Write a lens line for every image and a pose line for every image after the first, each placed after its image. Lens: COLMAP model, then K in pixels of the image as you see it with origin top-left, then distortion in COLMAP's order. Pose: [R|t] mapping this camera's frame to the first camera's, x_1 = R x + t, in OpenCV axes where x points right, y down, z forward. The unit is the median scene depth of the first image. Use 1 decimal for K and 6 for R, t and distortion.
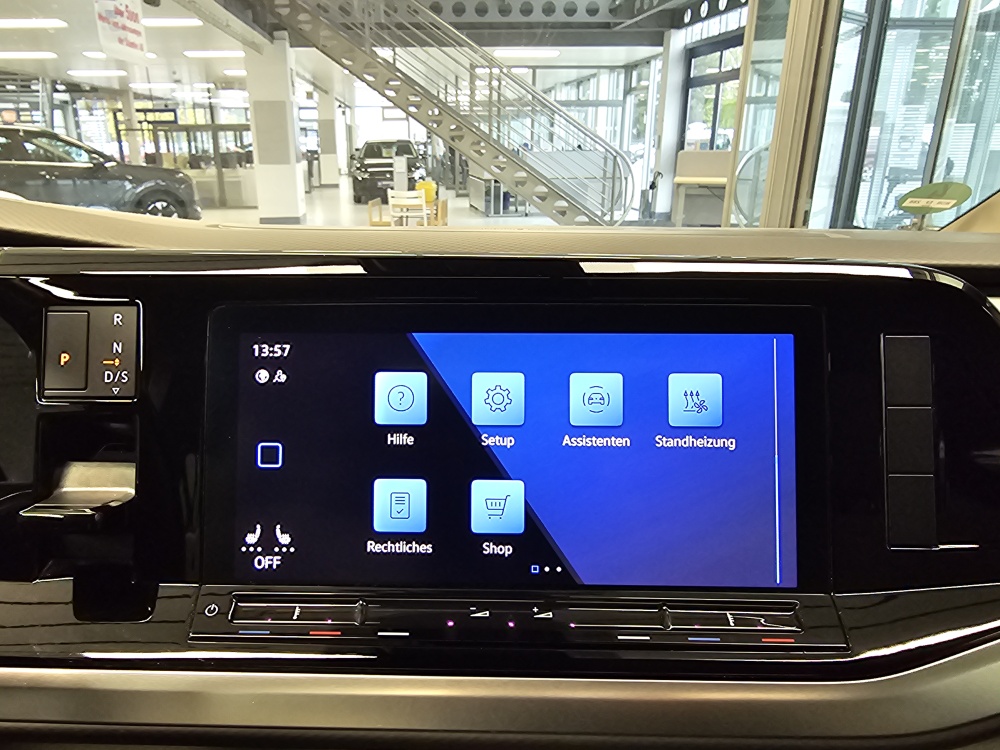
lens RADIAL K [[685.5, 0, 444.8], [0, 685.5, 375.9], [0, 0, 1]] dist [0.001009, 0.000462]
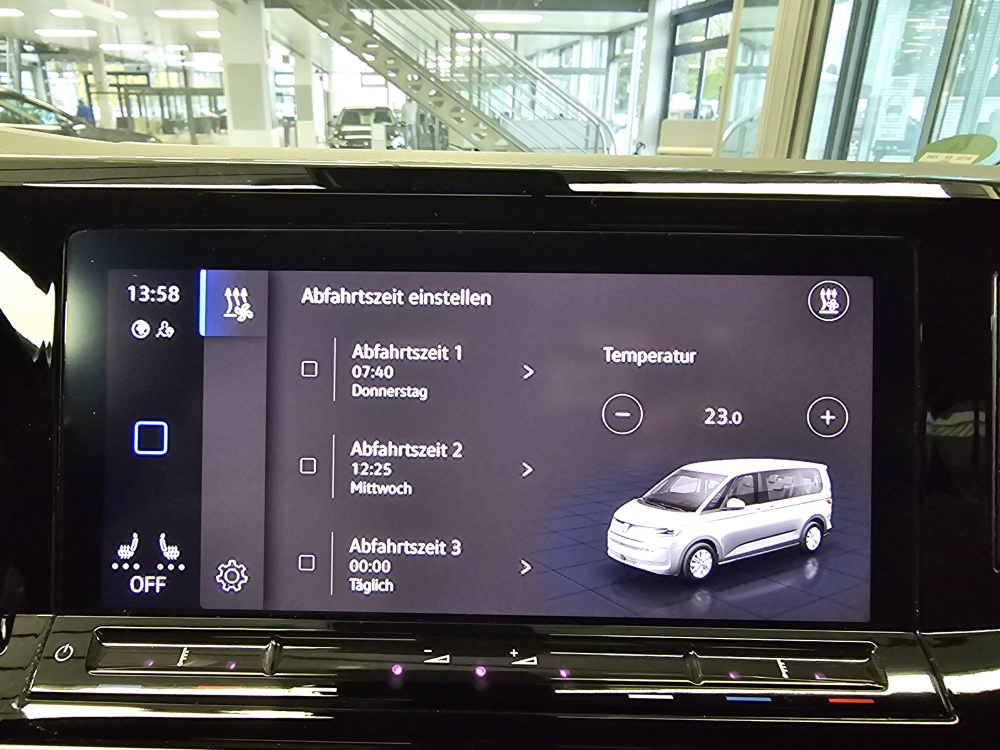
lens RADIAL K [[687.2, 0, 432.0], [0, 687.2, 374.6], [0, 0, 1]] dist [-0.000944, -0.000020]
pose [[0.999880, 0.007361, 0.013633, 0.000791], [-0.007870, 0.999260, 0.037641, 0.000463], [-0.013346, -0.037744, 0.999198, 0.006685]]
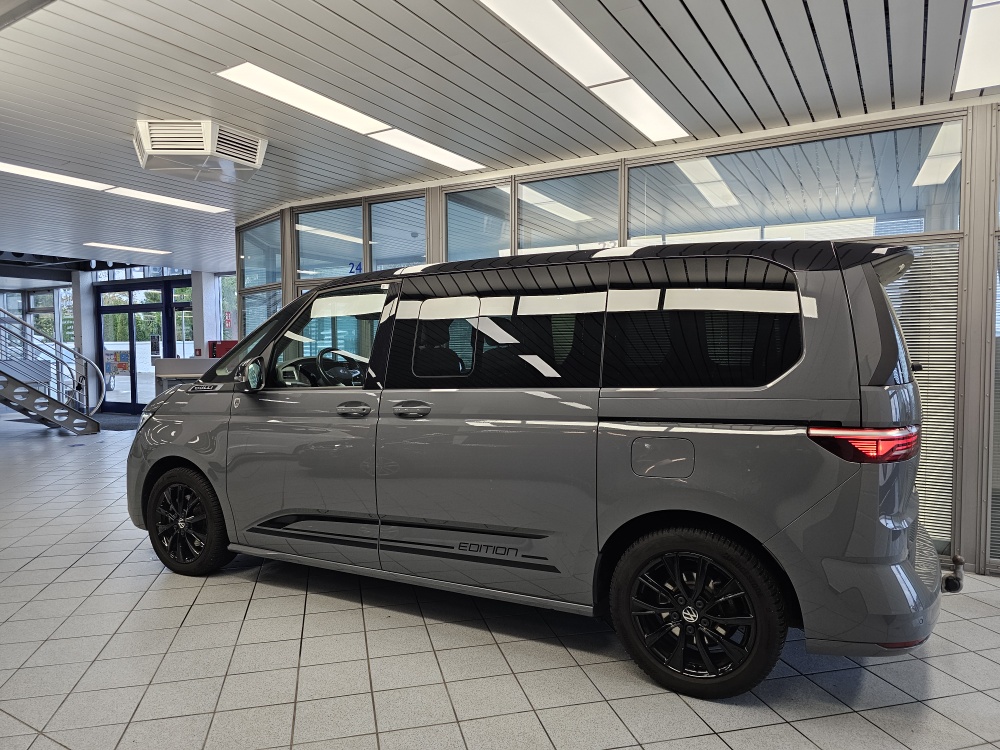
lens RADIAL K [[667.5, 0, 503.7], [0, 667.5, 373.4], [0, 0, 1]] dist [0.064613, -0.079724]
pose [[0.556564, -0.028251, 0.830324, -0.276684], [0.270495, 0.951129, -0.148951, 0.082570], [-0.785537, 0.307499, 0.537006, -0.245459]]
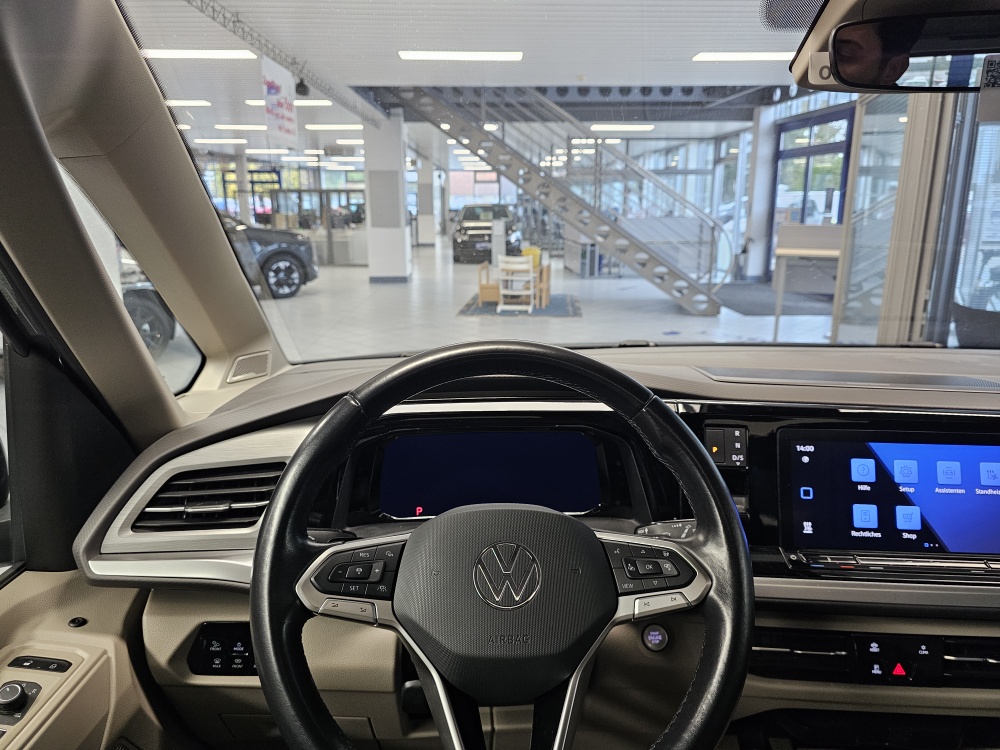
lens RADIAL K [[680.8, 0, 497.1], [0, 680.8, 361.8], [0, 0, 1]] dist [0.066411, -0.073014]
pose [[0.999168, 0.016851, -0.037132, -0.030799], [-0.020323, 0.995248, -0.095225, -0.002171], [0.035351, 0.095901, 0.994763, -0.035976]]
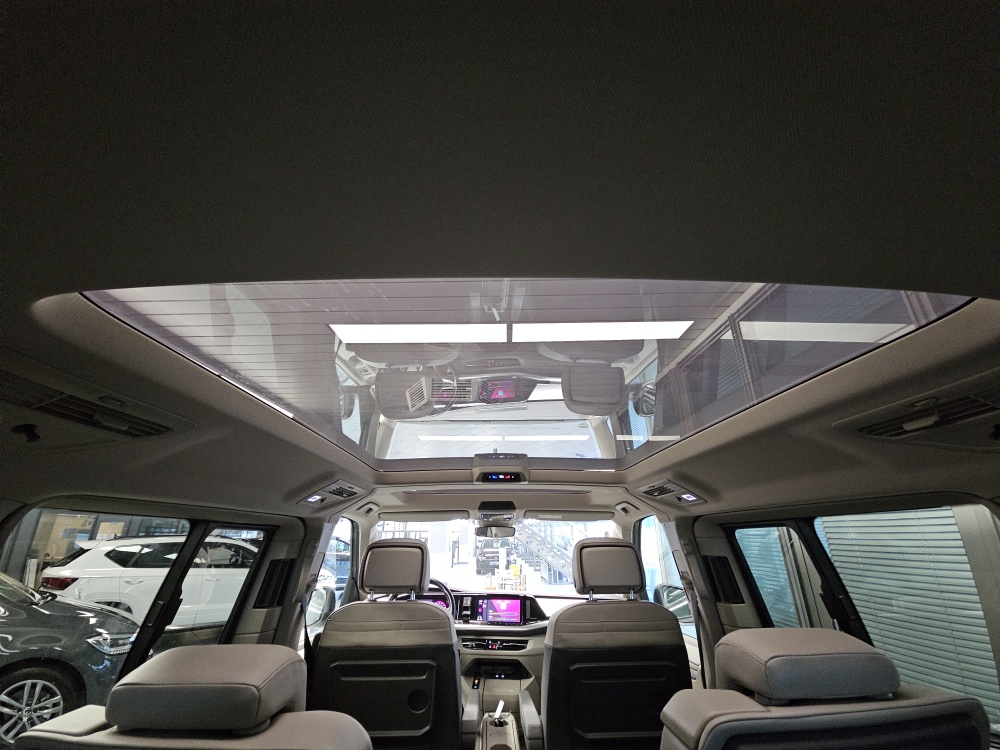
lens RADIAL K [[407.3, 0, 494.8], [0, 407.3, 374.3], [0, 0, 1]] dist [-0.001402, -0.000429]
pose [[0.996397, -0.023042, -0.081617, 0.018769], [-0.034948, 0.765312, -0.642710, 0.040928], [0.077272, 0.643247, 0.761750, -0.192710]]
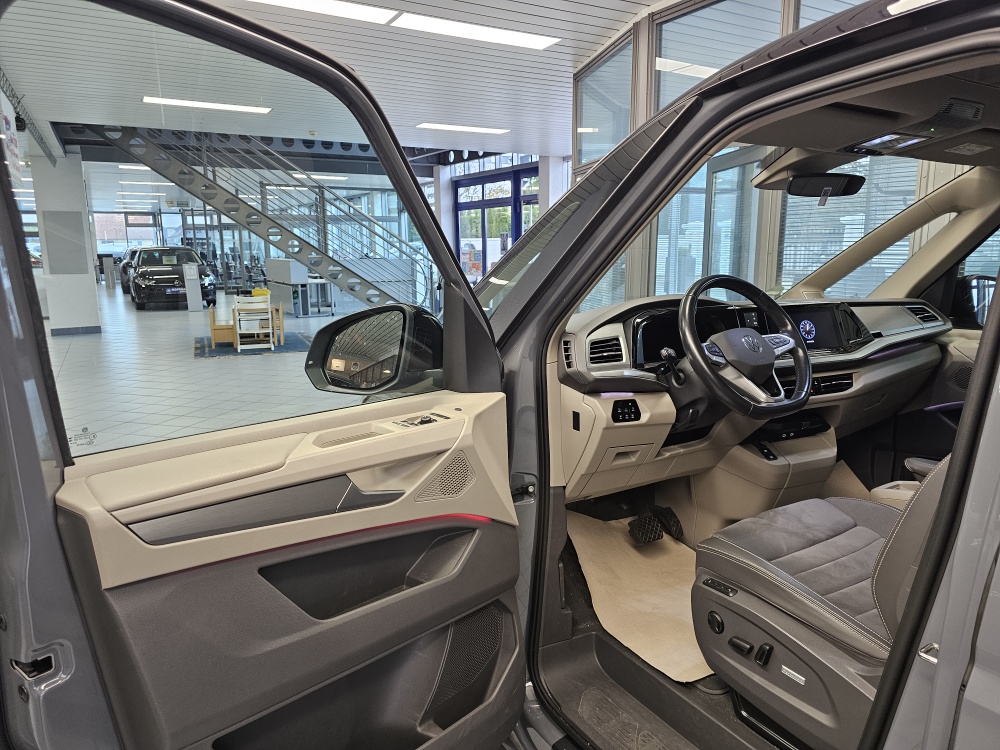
lens RADIAL K [[670.5, 0, 504.7], [0, 670.5, 366.4], [0, 0, 1]] dist [0.068471, -0.054897]
pose [[0.893681, -0.080529, 0.441418, -0.133165], [0.146413, 0.982253, -0.117229, 0.019785], [-0.424144, 0.169394, 0.889611, -0.087451]]
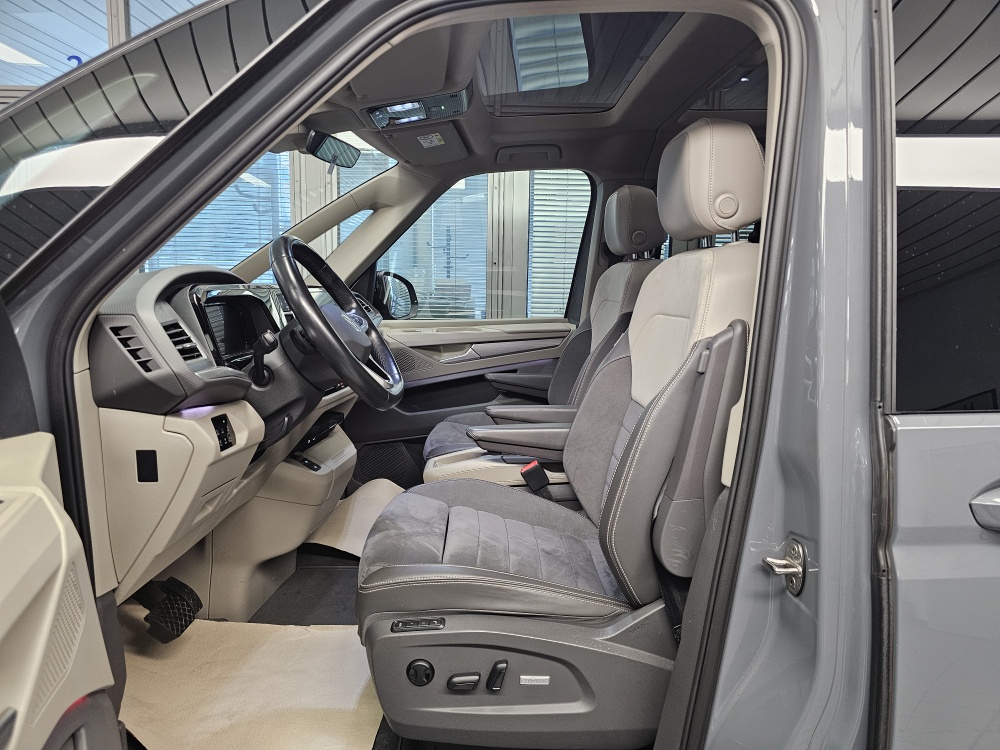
lens RADIAL K [[667.5, 0, 503.7], [0, 667.5, 373.4], [0, 0, 1]] dist [0.064613, -0.079724]
pose [[0.066158, -0.129340, 0.989391, -0.135147], [0.306576, 0.946235, 0.103198, 0.011256], [-0.949544, 0.296496, 0.102254, -0.022158]]
